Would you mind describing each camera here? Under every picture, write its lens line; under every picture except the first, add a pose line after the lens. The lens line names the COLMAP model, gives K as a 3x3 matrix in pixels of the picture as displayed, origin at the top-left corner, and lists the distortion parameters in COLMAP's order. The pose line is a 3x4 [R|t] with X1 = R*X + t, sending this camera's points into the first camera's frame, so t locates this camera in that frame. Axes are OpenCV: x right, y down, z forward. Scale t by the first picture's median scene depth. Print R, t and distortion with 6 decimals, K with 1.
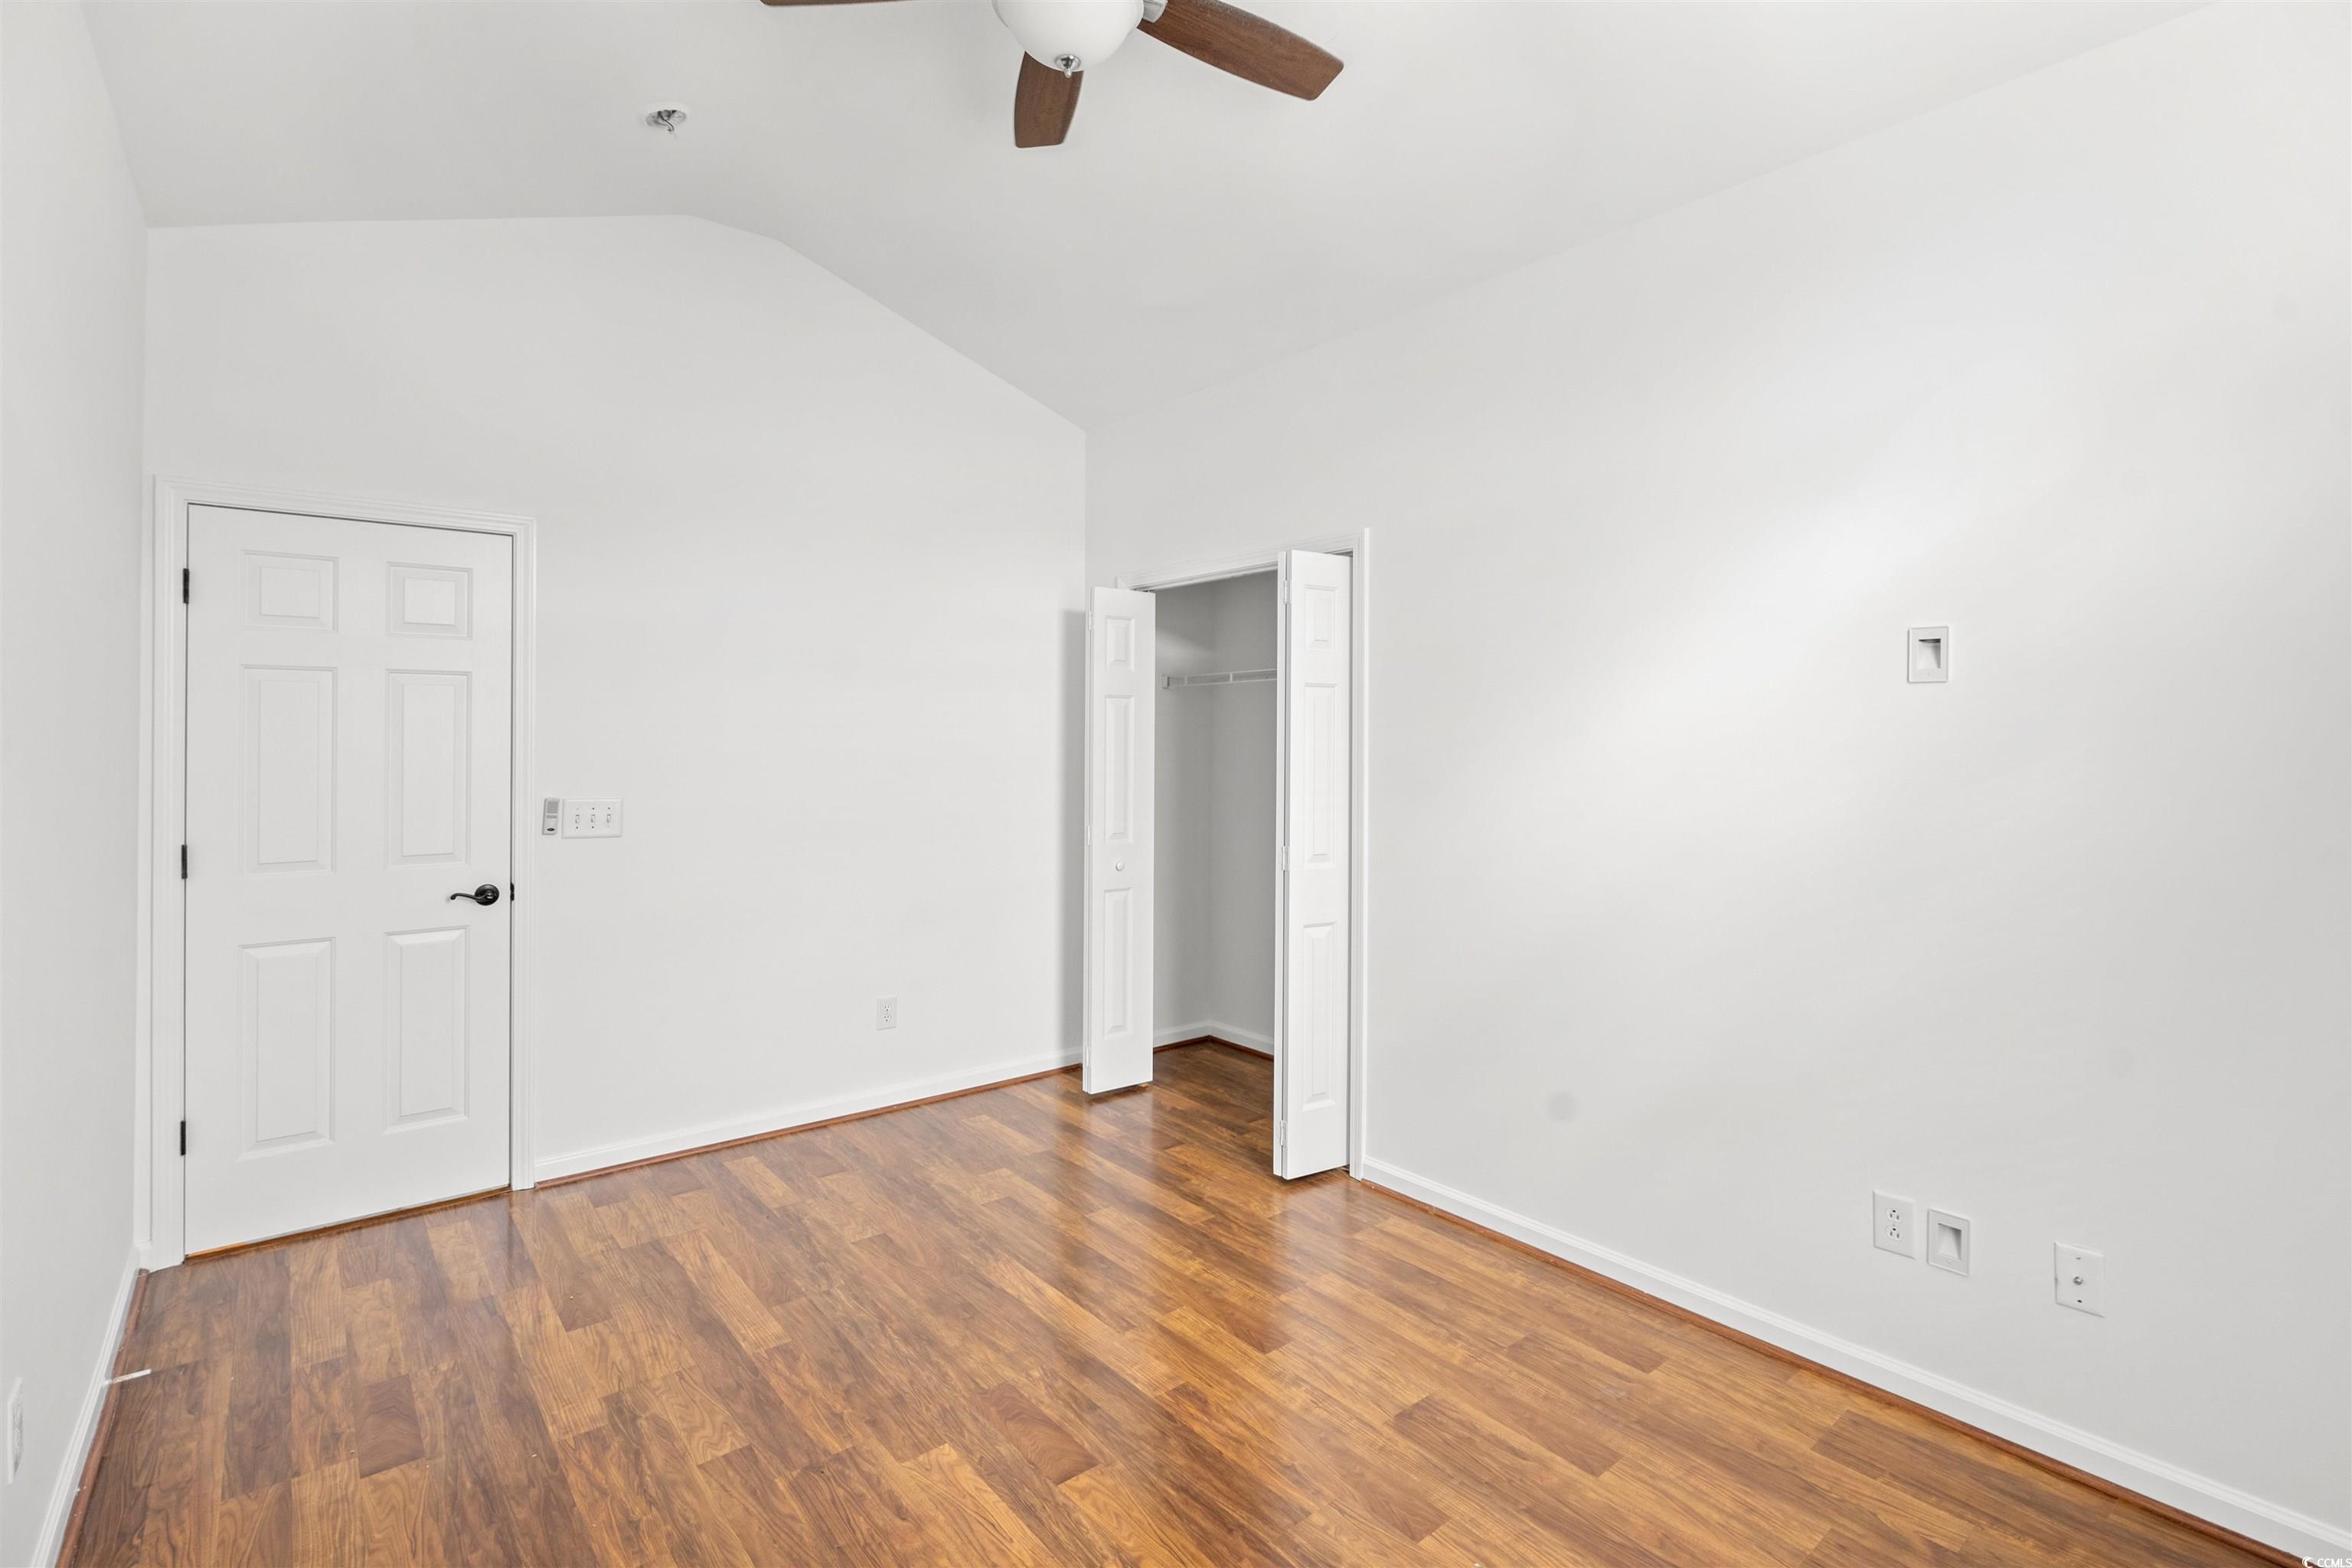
lens RADIAL K [[1074.6, 0, 1166.9], [0, 1074.6, 768.1], [0, 0, 1]] dist [-0.000620, 0.000242]
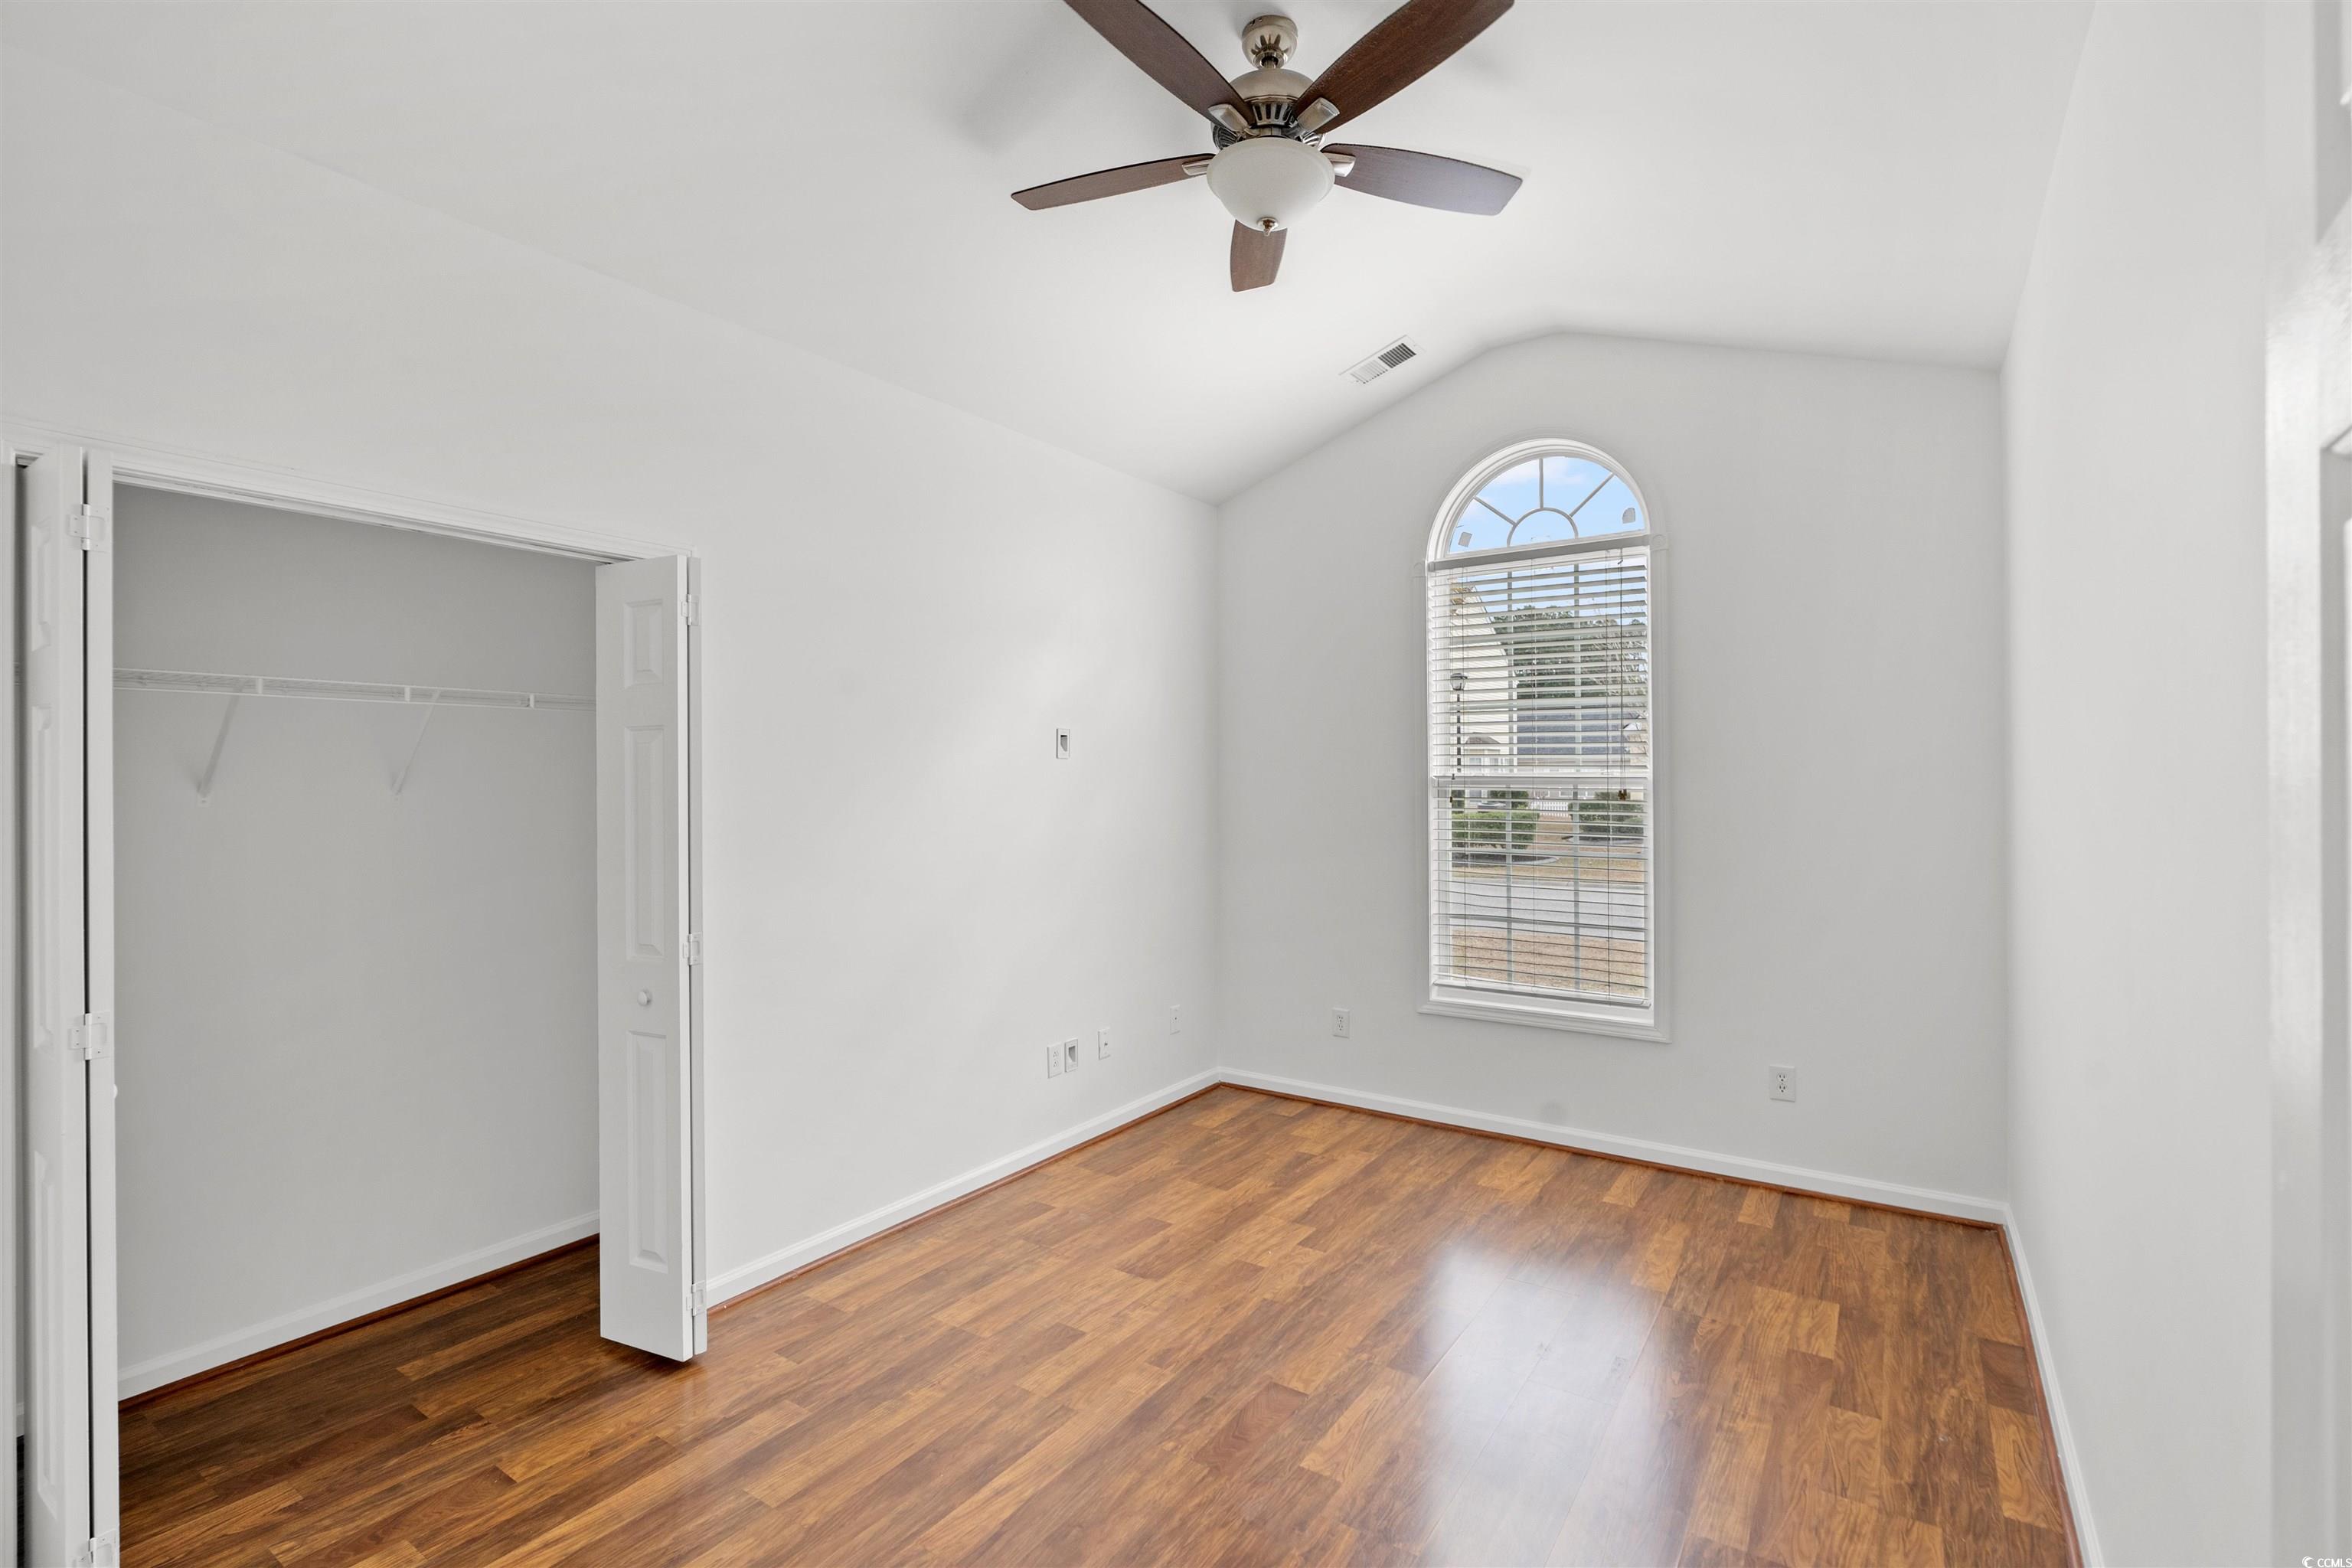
lens RADIAL K [[1074.6, 0, 1168.4], [0, 1074.6, 782.9], [0, 0, 1]] dist [-0.000620, 0.000242]
pose [[-0.283142, -0.001896, 0.959076, -1.052039], [0.024561, 0.999656, 0.009227, -0.049634], [-0.958763, 0.026169, -0.282998, 1.251902]]
